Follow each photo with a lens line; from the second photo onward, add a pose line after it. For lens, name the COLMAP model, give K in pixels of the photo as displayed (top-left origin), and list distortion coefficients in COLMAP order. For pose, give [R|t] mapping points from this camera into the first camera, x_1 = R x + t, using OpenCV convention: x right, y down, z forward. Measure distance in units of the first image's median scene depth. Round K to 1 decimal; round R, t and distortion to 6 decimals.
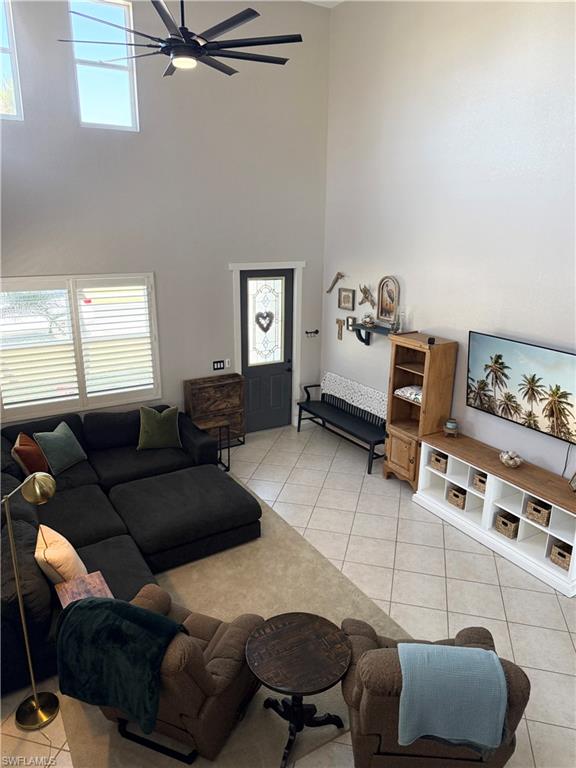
lens RADIAL K [[535.2, 0, 288.0], [0, 535.2, 384.0], [0, 0, 1]] dist [0.044288, -0.000631]
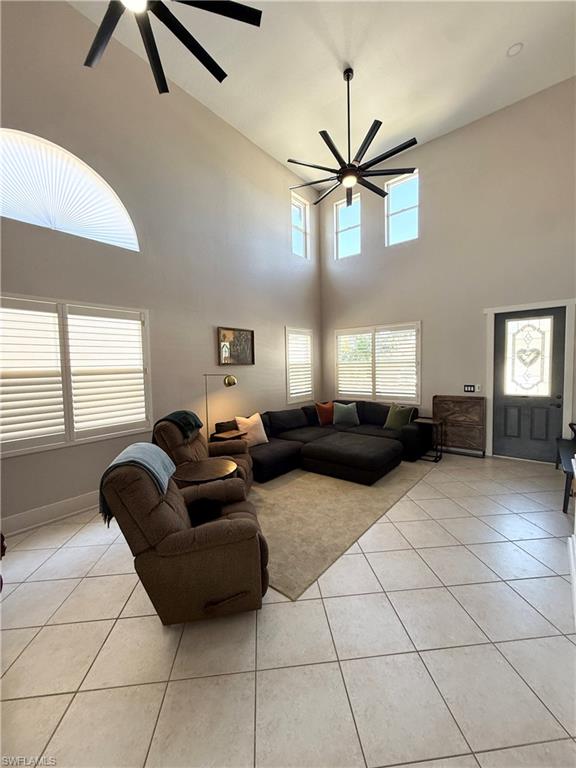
lens RADIAL K [[301.9, 0, 288.0], [0, 301.9, 384.0], [0, 0, 1]] dist [0.002811, 0.000312]
pose [[0.325895, 0.039952, -0.944562, 0.410921], [-0.244478, 0.968684, -0.043378, 0.091531], [0.913249, 0.245061, 0.325456, 0.366580]]
